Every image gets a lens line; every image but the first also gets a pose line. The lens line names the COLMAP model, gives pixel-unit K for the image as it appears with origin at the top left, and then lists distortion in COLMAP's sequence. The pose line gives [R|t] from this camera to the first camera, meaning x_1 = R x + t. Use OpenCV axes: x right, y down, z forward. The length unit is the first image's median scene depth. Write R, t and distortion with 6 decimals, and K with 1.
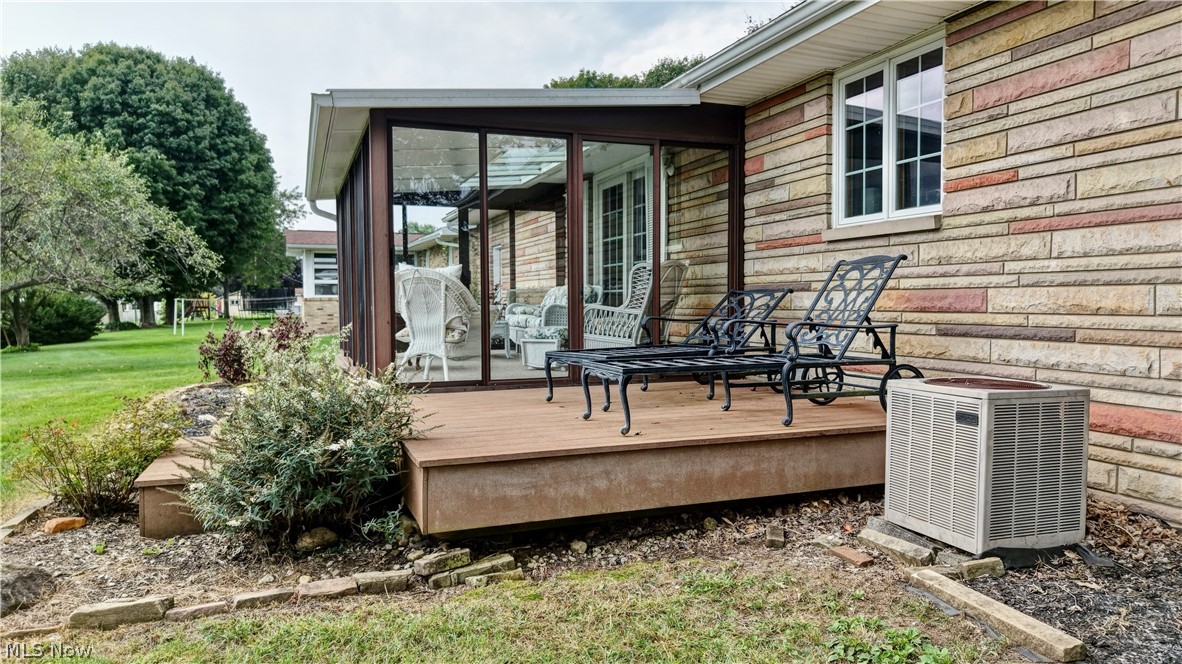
lens RADIAL K [[790.1, 0, 599.7], [0, 790.1, 338.4], [0, 0, 1]] dist [0.081978, -0.106075]
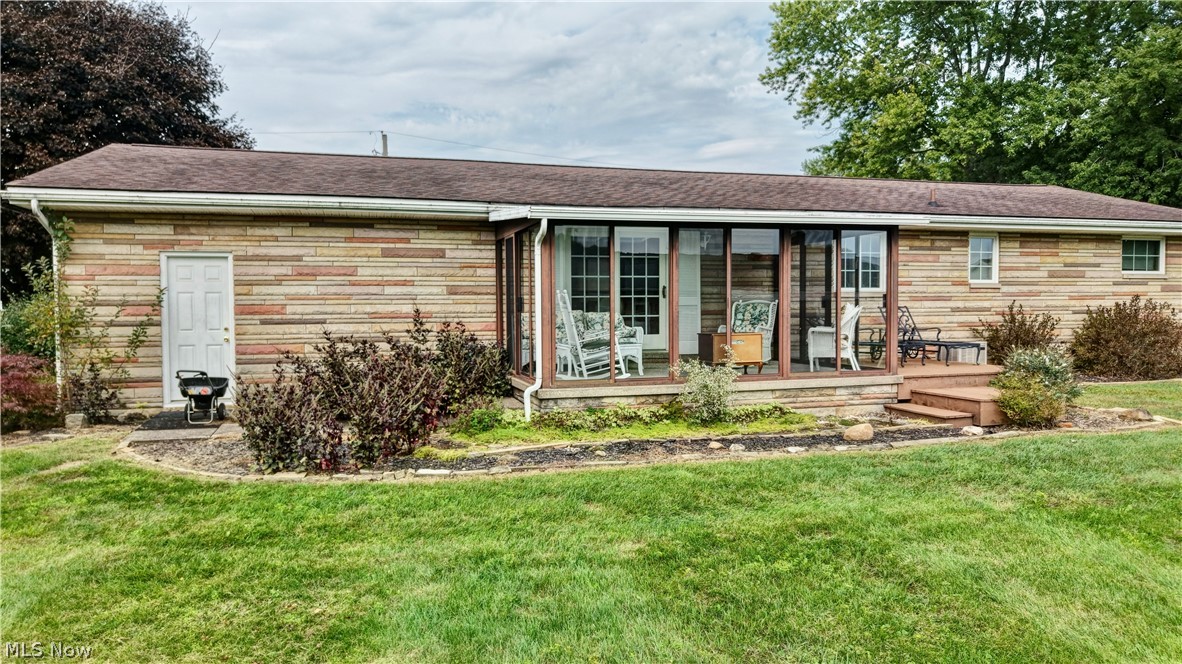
lens RADIAL K [[817.2, 0, 591.0], [0, 817.2, 332.0], [0, 0, 1]] dist [0.057898, -0.091909]
pose [[0.065025, -0.028253, 0.997484, -2.784677], [0.053815, 0.998244, 0.024767, -0.142271], [-0.996432, 0.052069, 0.066431, 1.931330]]
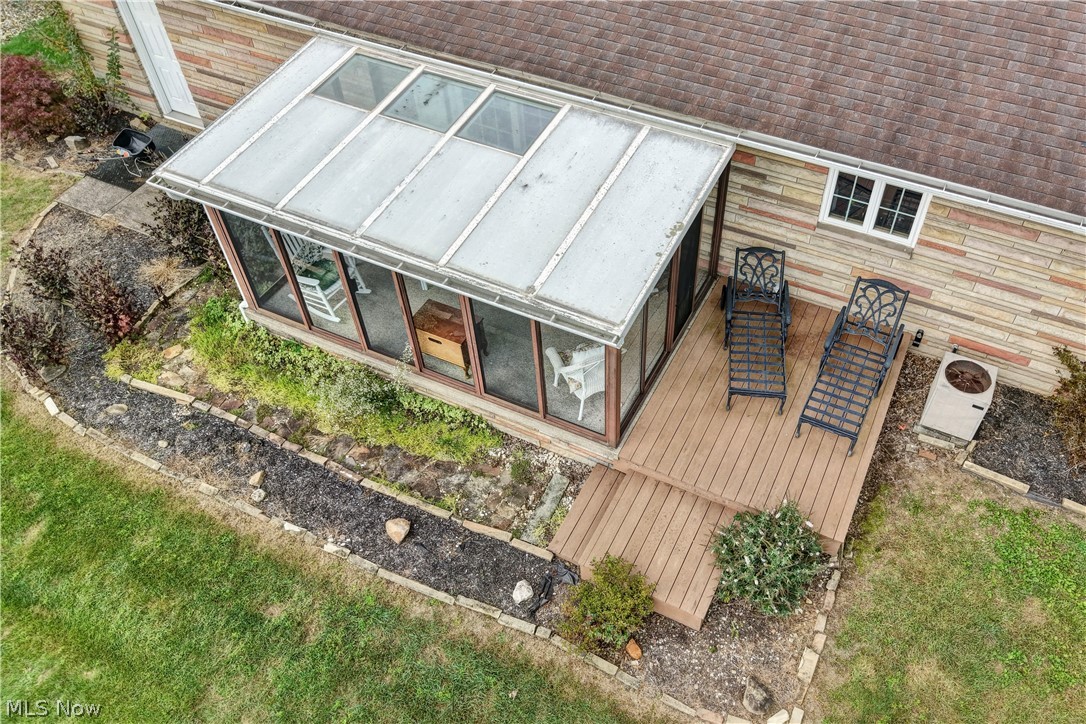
lens RADIAL K [[866.3, 0, 606.6], [0, 866.3, 368.7], [0, 0, 1]] dist [-0.003573, -0.008274]
pose [[0.715948, -0.523211, 0.462244, -1.173553], [0.028435, 0.683398, 0.729492, -1.475921], [-0.697575, -0.509134, 0.504155, 0.341393]]
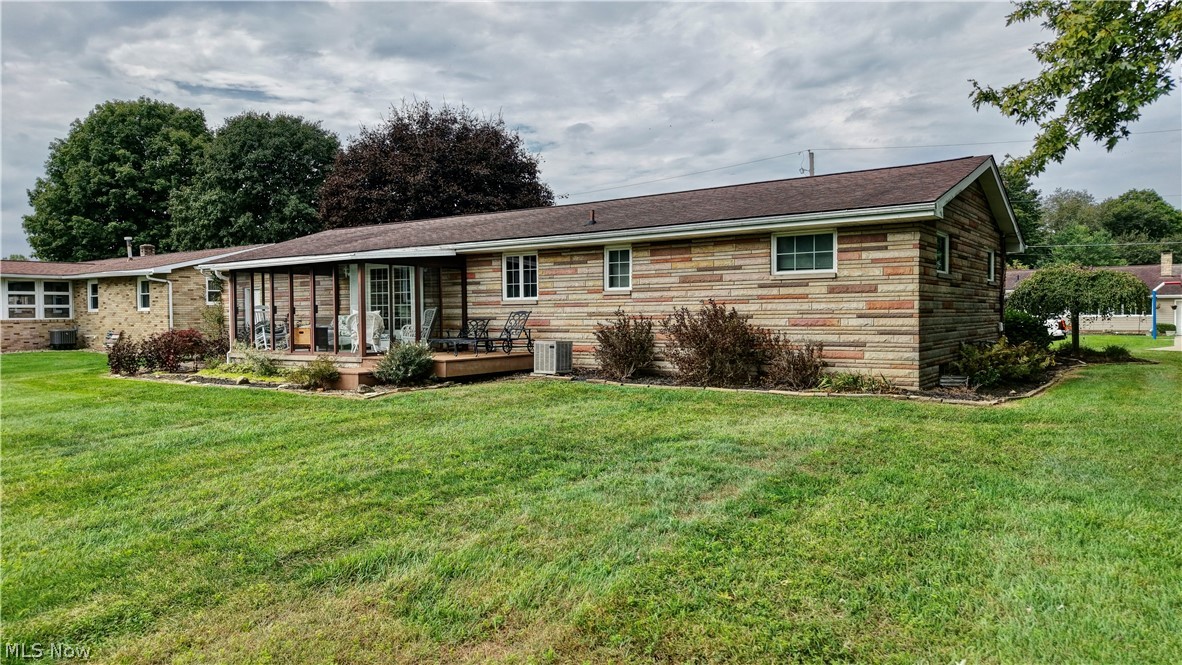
lens RADIAL K [[790.1, 0, 599.7], [0, 790.1, 338.9], [0, 0, 1]] dist [0.081978, -0.106075]
pose [[0.831191, -0.020568, 0.555606, -1.420303], [0.032292, 0.999414, -0.011311, 0.080451], [-0.555048, 0.027343, 0.831369, -2.282080]]
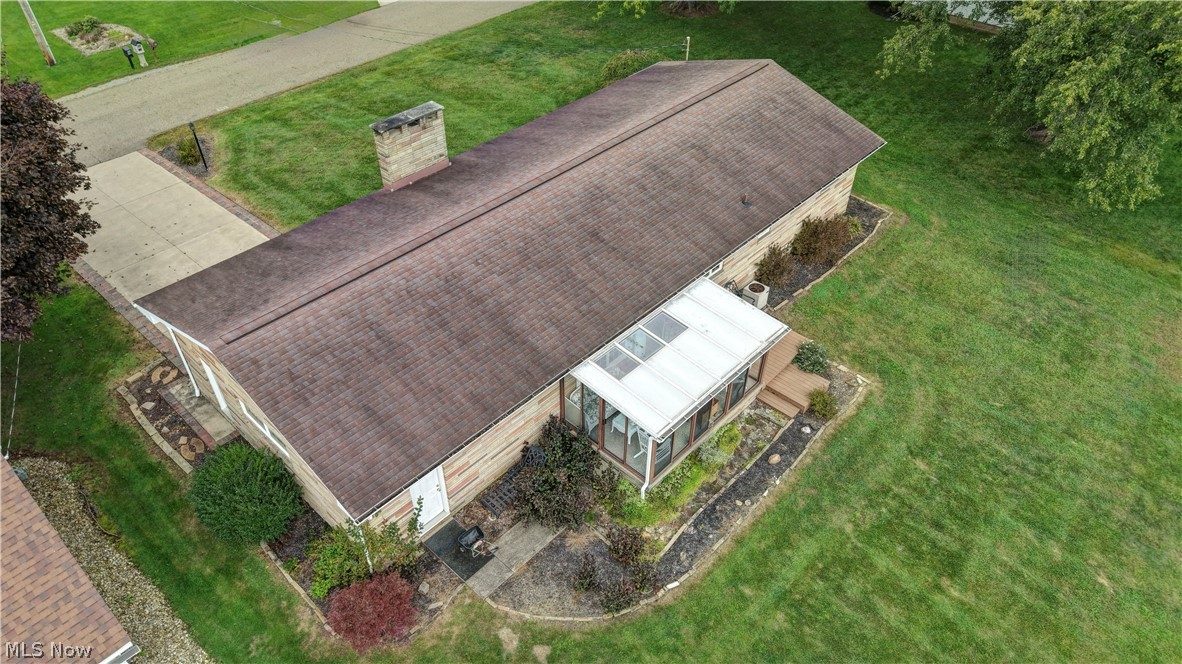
lens RADIAL K [[807.3, 0, 591.0], [0, 807.3, 332.0], [0, 0, 1]] dist [0.001937, -0.001692]
pose [[-0.450902, -0.593478, 0.666687, -2.913278], [0.022134, 0.739262, 0.673054, -3.400229], [-0.892299, 0.318238, -0.320199, 3.573477]]
